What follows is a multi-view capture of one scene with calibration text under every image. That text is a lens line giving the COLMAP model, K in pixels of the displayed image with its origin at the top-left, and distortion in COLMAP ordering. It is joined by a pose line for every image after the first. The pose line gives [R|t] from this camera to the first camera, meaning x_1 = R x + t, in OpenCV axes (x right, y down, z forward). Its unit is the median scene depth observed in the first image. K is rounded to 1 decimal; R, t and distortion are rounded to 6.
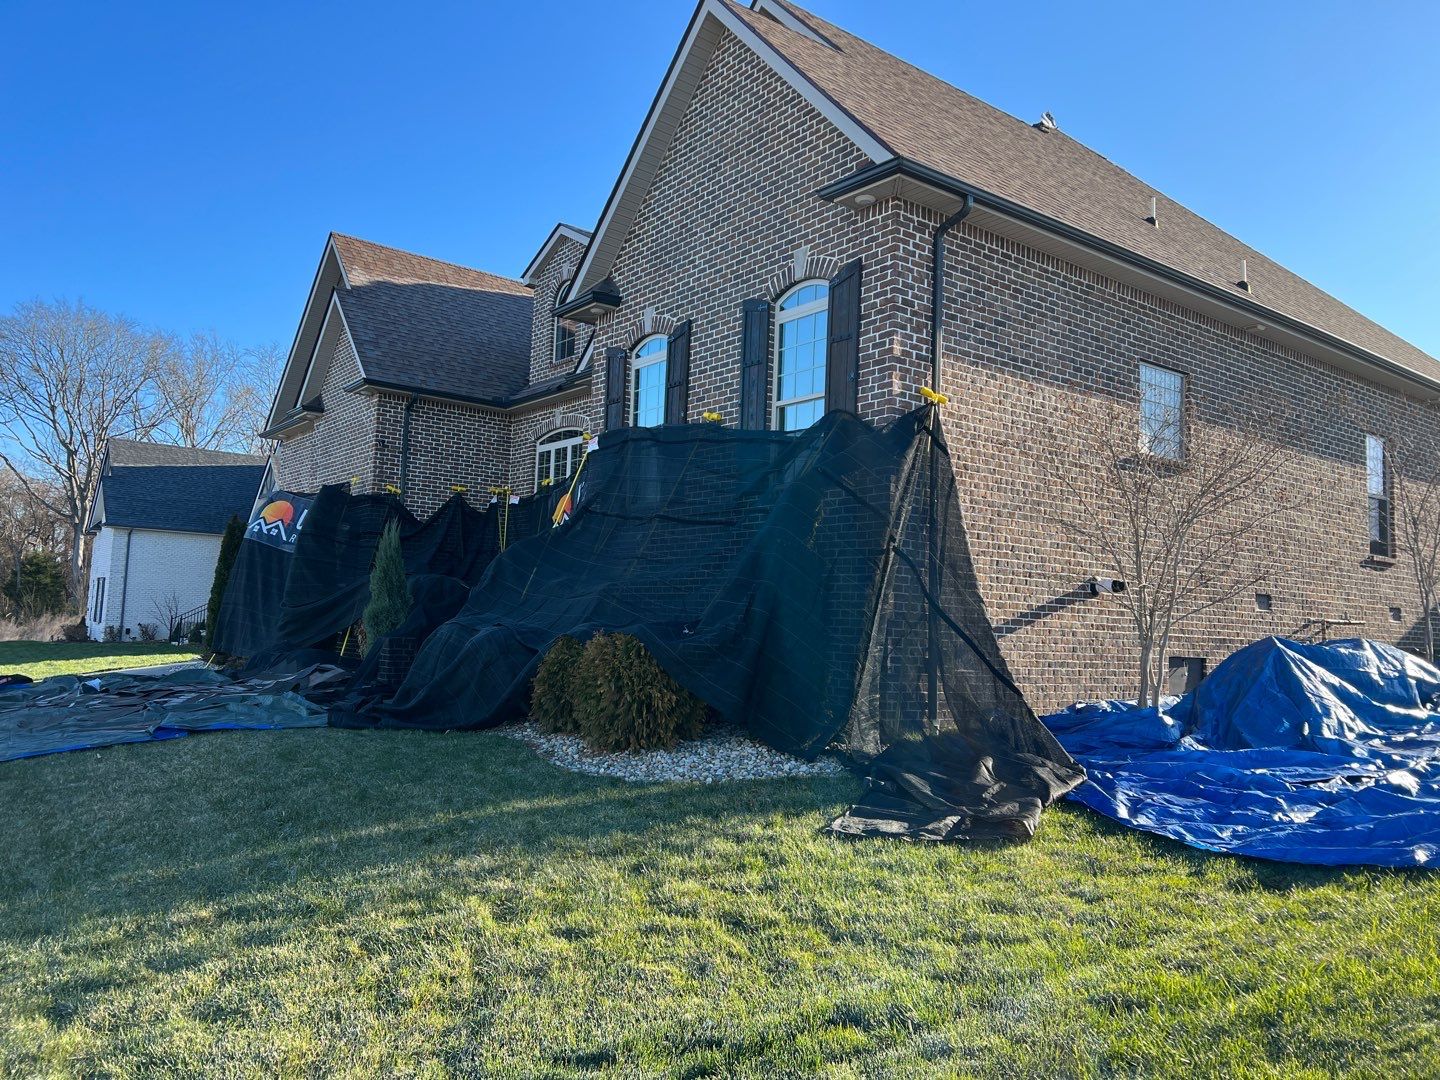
lens RADIAL K [[1122.5, 0, 720.0], [0, 1122.5, 540.0], [0, 0, 1]] dist [0.064110, -0.077345]
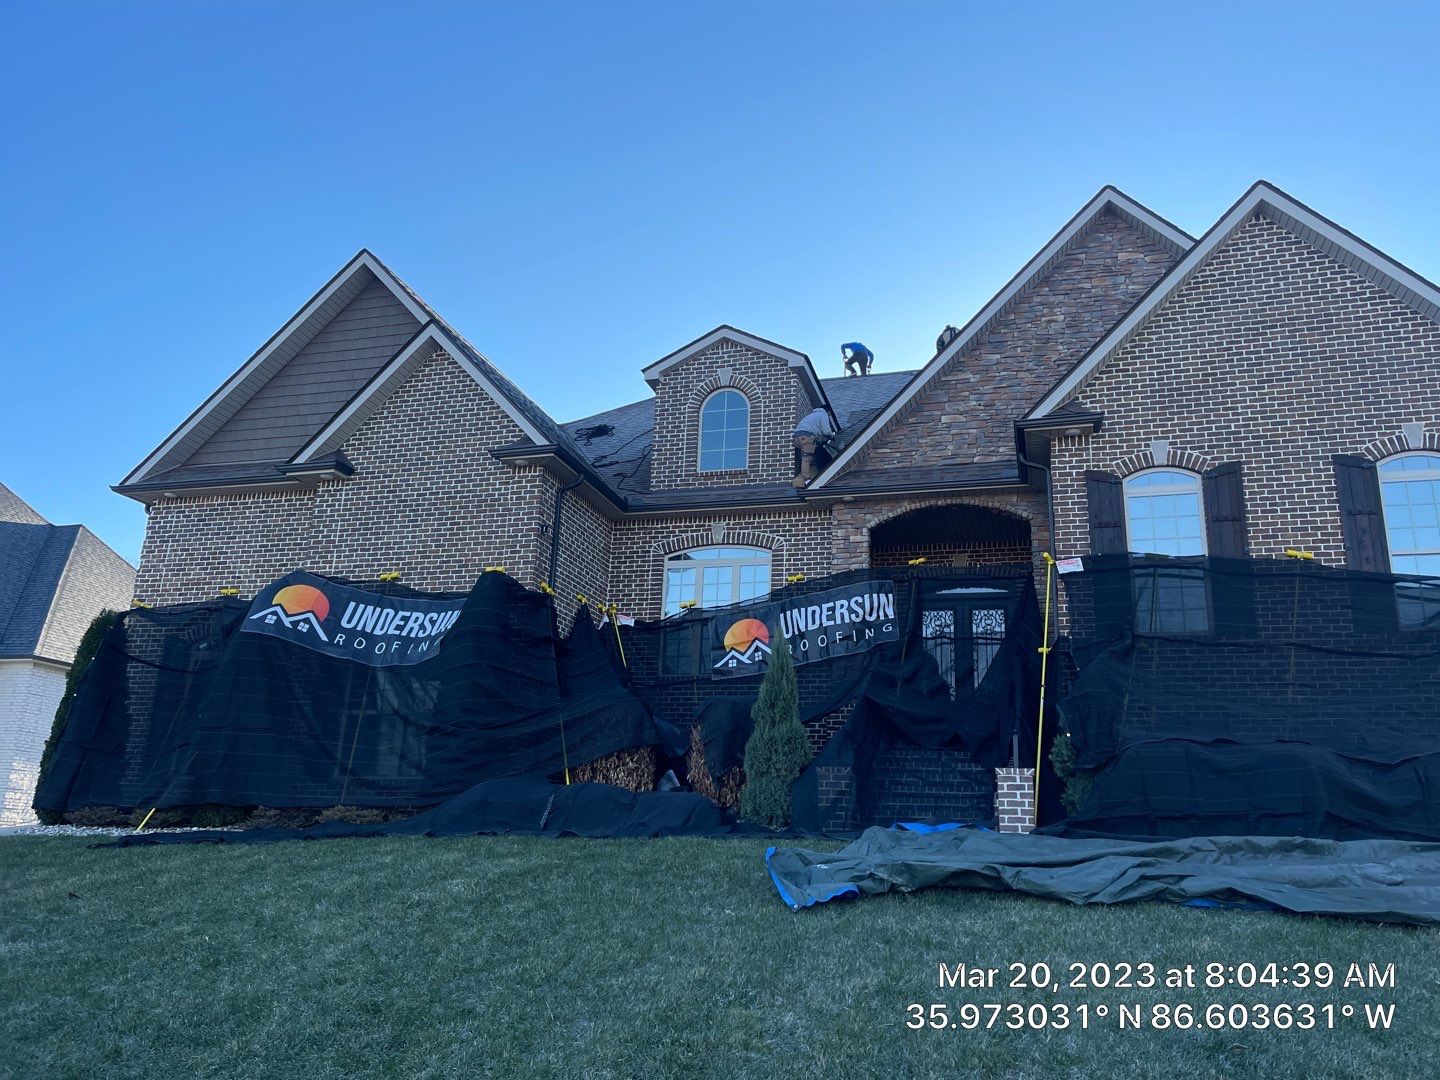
lens RADIAL K [[1122.5, 0, 720.0], [0, 1122.5, 540.0], [0, 0, 1]] dist [0.064110, -0.077345]
pose [[0.779784, 0.162956, 0.604468, -1.000855], [-0.048549, 0.978362, -0.201122, 0.108370], [-0.624163, 0.127486, 0.770823, 0.485900]]
